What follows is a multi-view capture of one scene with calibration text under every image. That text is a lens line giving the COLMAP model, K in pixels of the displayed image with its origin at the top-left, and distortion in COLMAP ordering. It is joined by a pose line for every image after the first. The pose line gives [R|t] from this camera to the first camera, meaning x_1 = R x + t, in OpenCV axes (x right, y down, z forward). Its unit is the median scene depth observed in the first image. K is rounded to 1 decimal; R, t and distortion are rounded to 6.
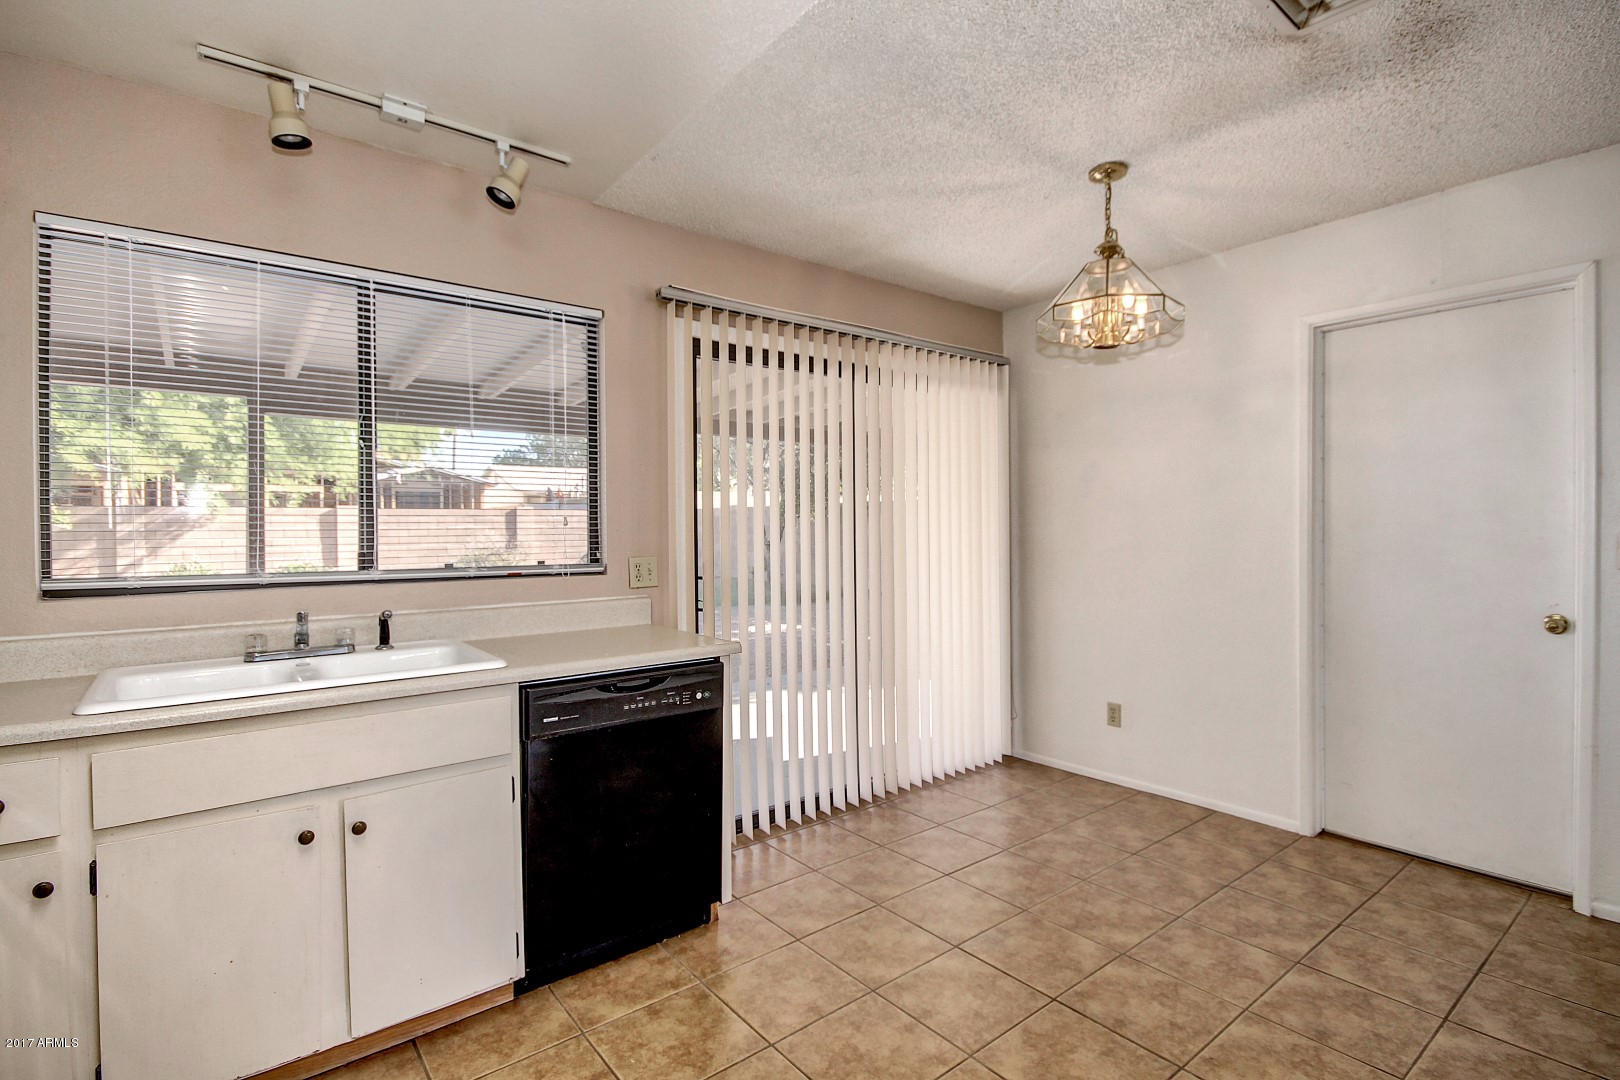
lens RADIAL K [[770.8, 0, 825.0], [0, 770.8, 533.2], [0, 0, 1]] dist [-0.002023, -0.002601]
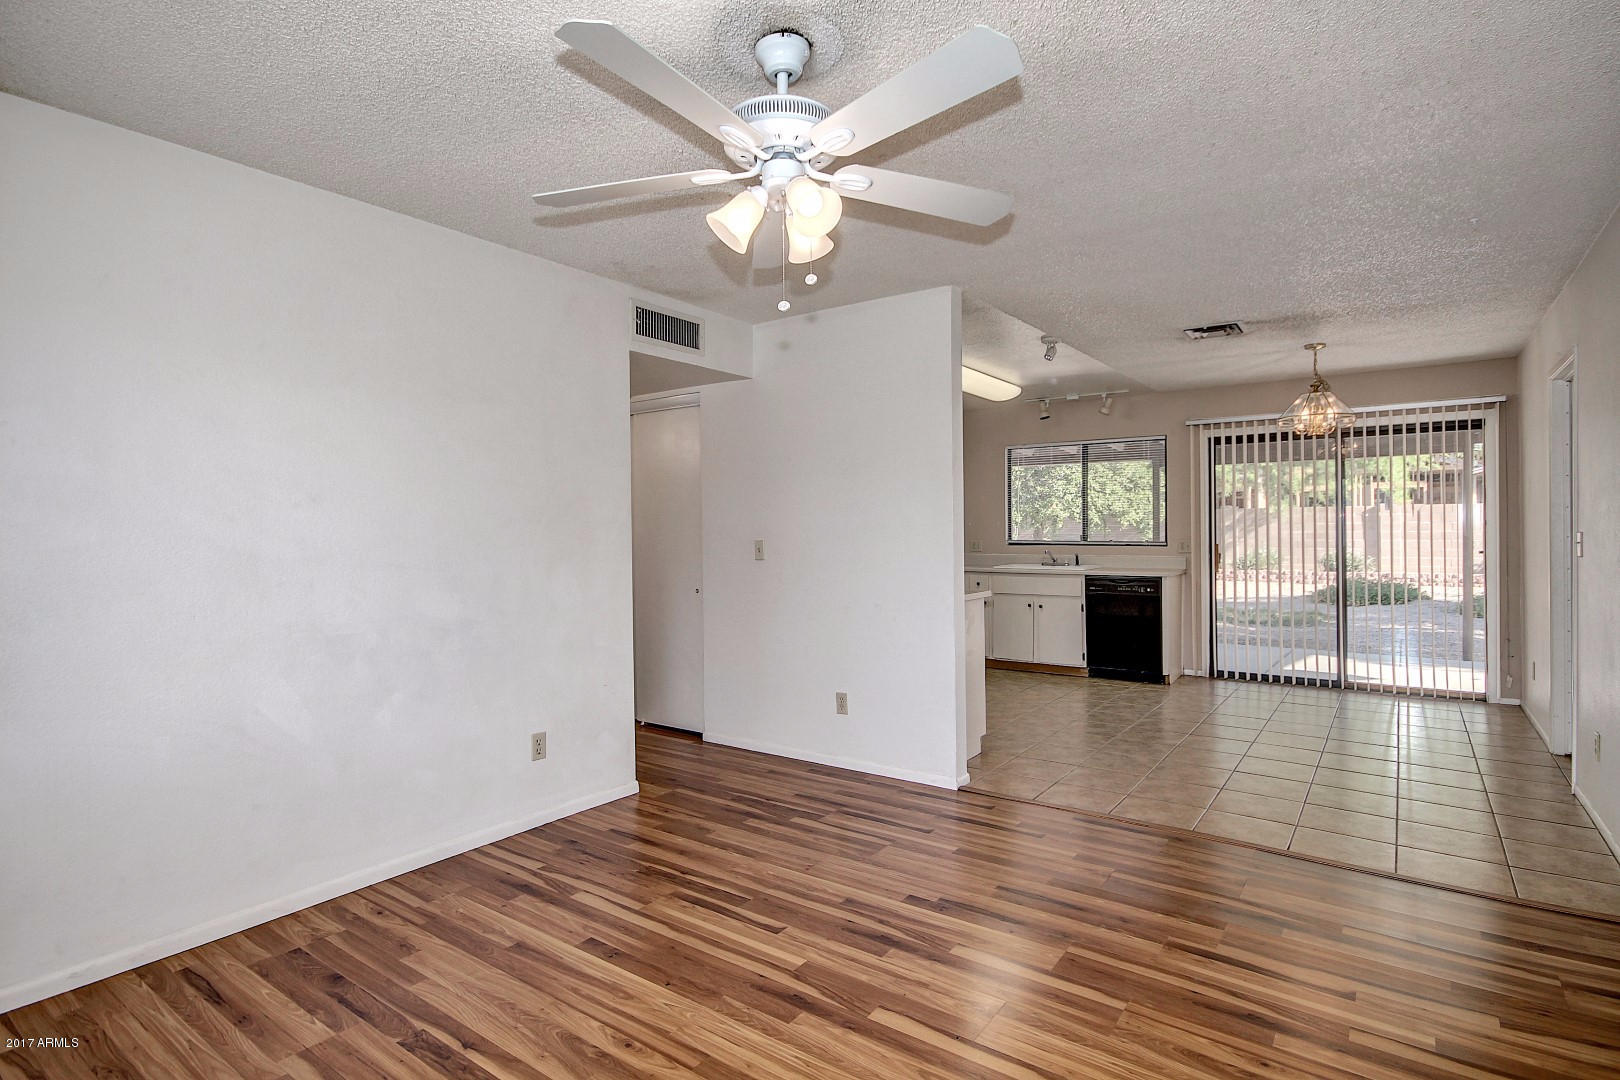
lens RADIAL K [[817.4, 0, 824.7], [0, 817.4, 531.6], [0, 0, 1]] dist [0.013481, 0.000706]
pose [[0.273677, 0.007021, -0.961796, 2.134036], [-0.002113, 0.999975, 0.006698, -0.007813], [0.961819, 0.000199, 0.273685, -0.809619]]
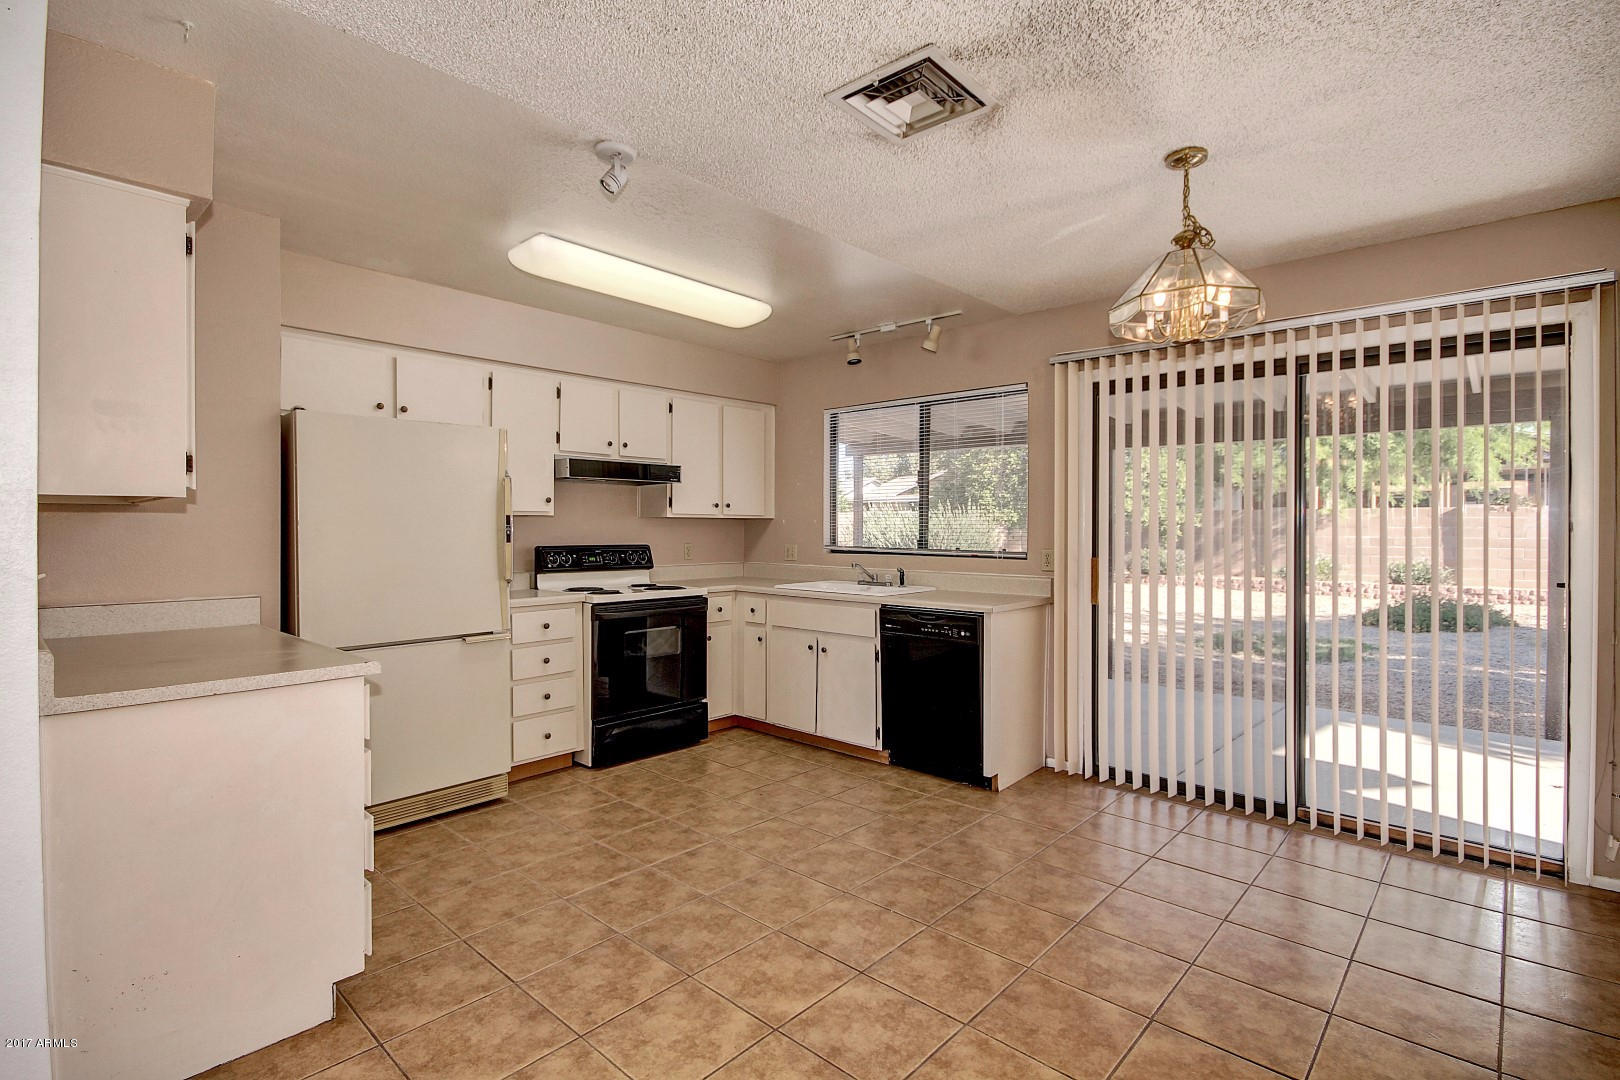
lens RADIAL K [[770.8, 0, 820.8], [0, 770.8, 533.4], [0, 0, 1]] dist [-0.002023, -0.002601]
pose [[0.159663, 0.015549, -0.987049, 1.293784], [-0.013225, 0.999820, 0.013611, -0.014998], [0.987083, 0.010880, 0.159840, 0.424280]]
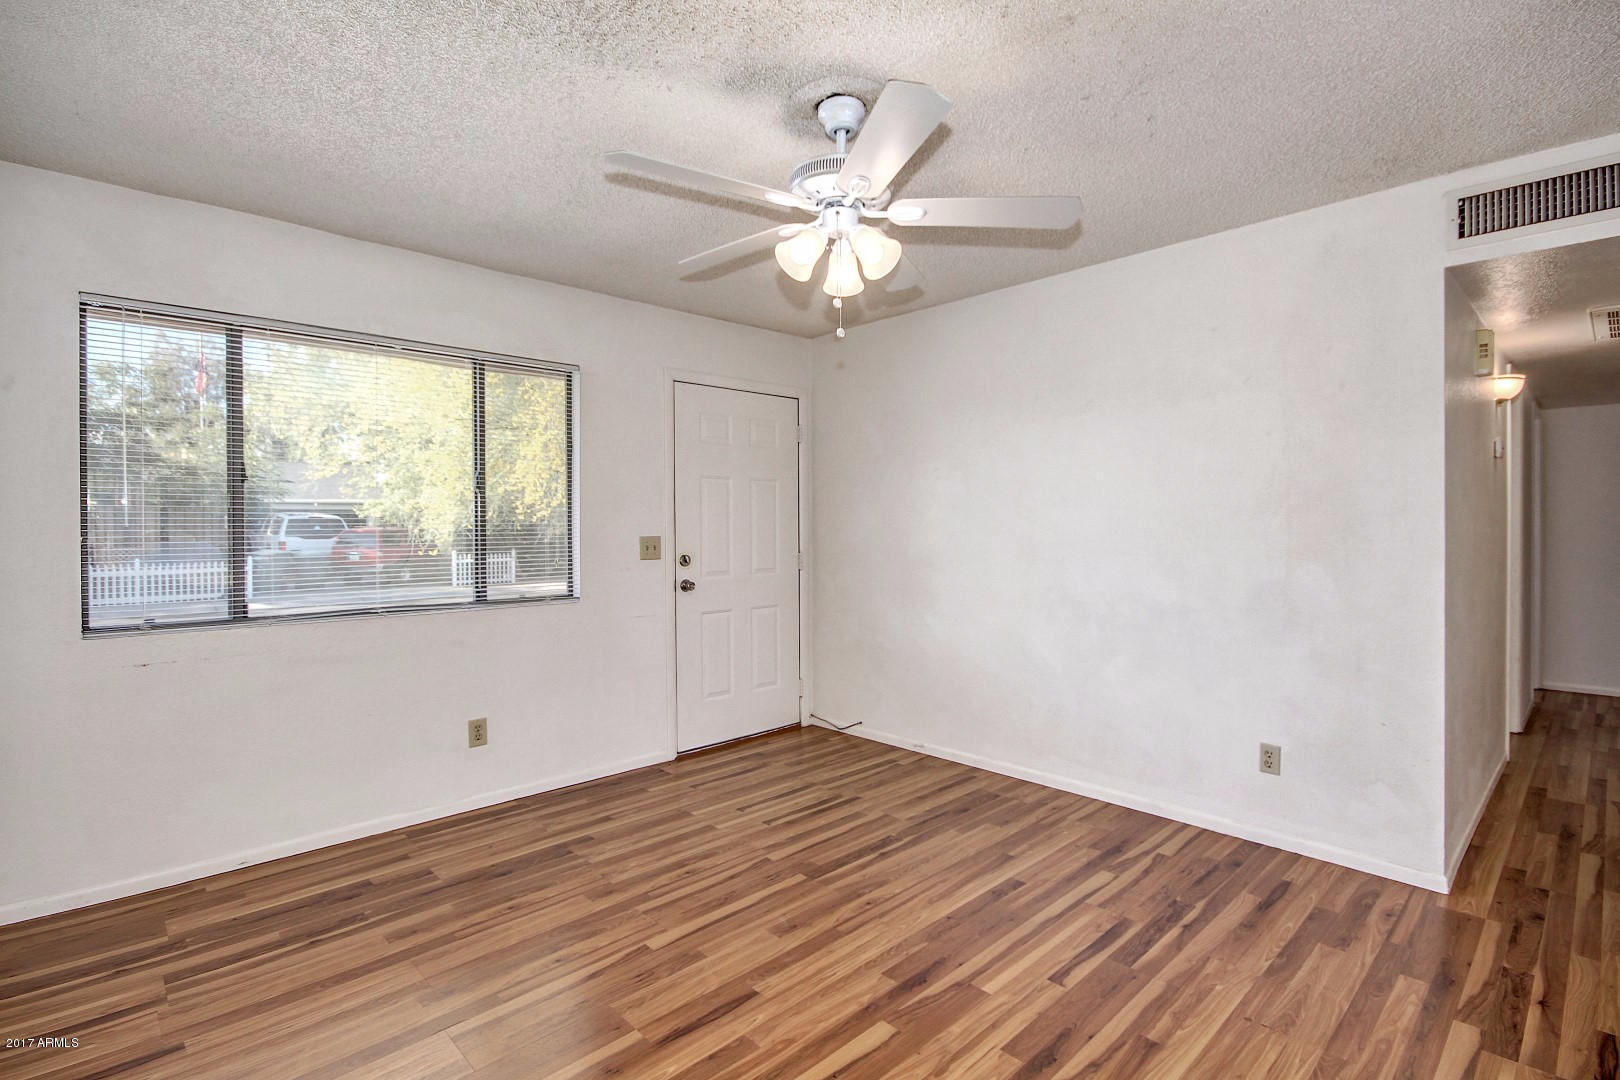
lens RADIAL K [[755.1, 0, 802.8], [0, 755.1, 532.4], [0, 0, 1]] dist [0.001731, -0.003664]
pose [[-0.996534, 0.012092, -0.082307, 1.450237], [0.010532, 0.999757, 0.019368, -0.015488], [0.082521, 0.018434, -0.996419, 0.252816]]
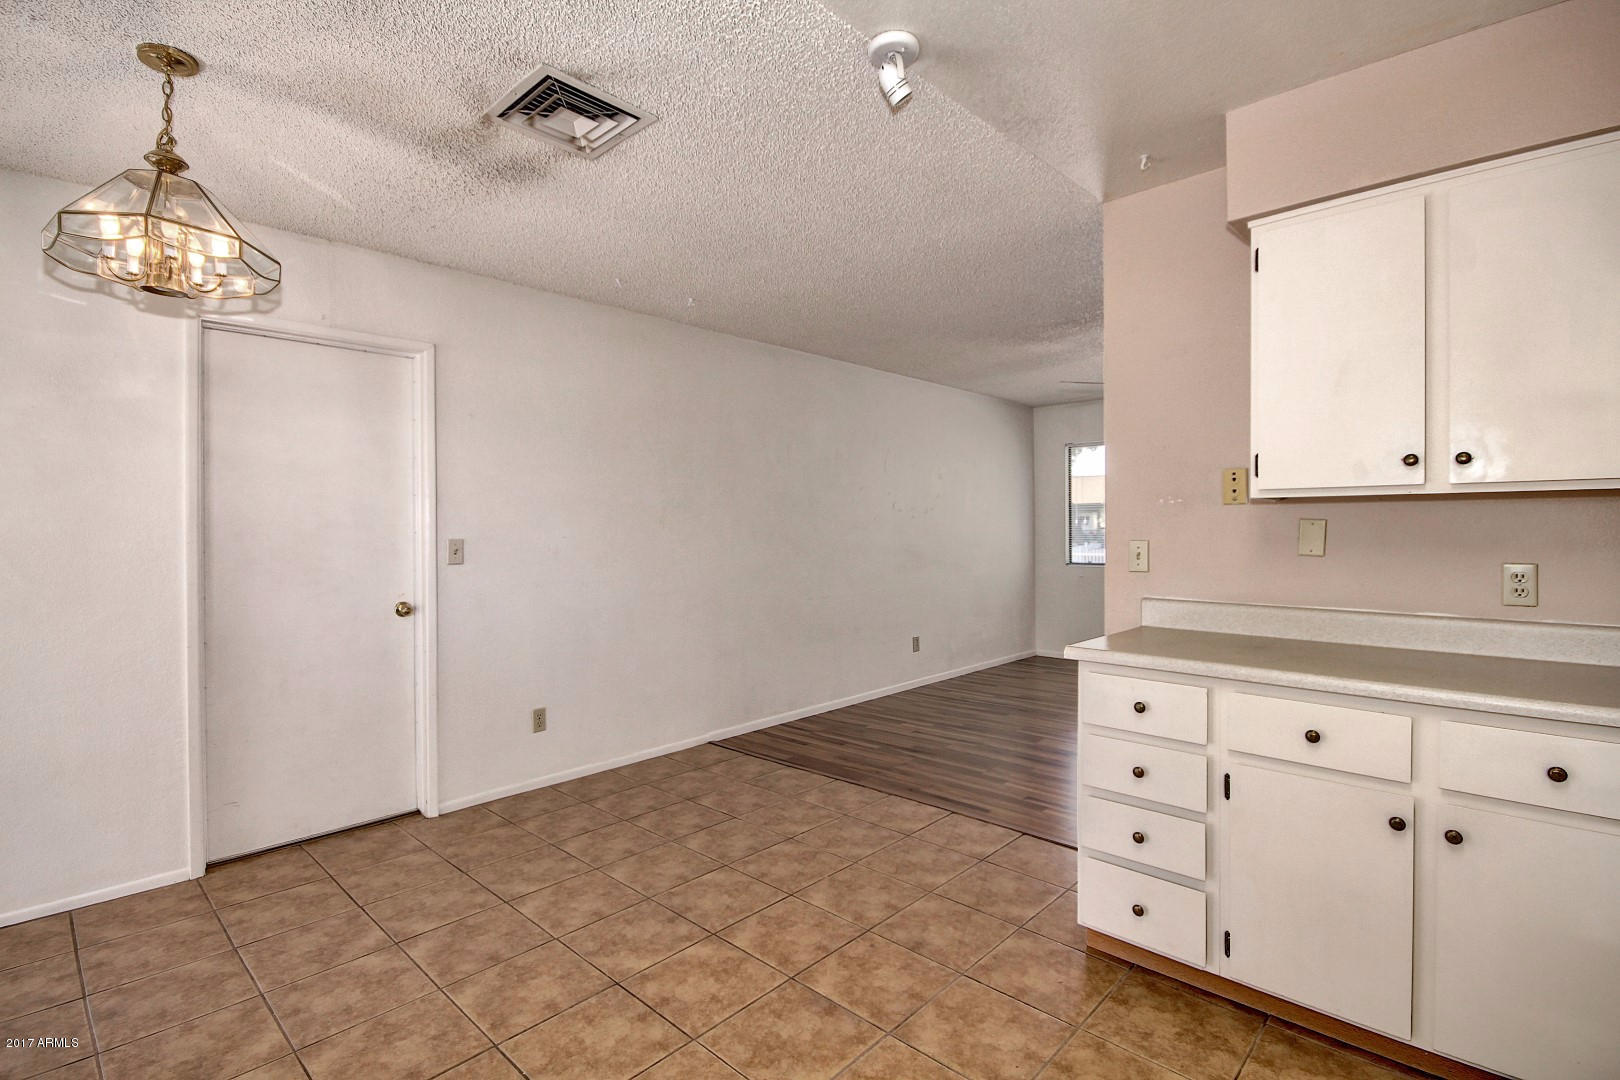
lens RADIAL K [[755.1, 0, 811.8], [0, 755.1, 532.5], [0, 0, 1]] dist [0.001731, -0.003664]
pose [[-0.136515, 0.004791, 0.990626, -0.453759], [0.016006, 0.999868, -0.002630, 0.001361], [-0.990509, 0.015497, -0.136574, 0.510062]]
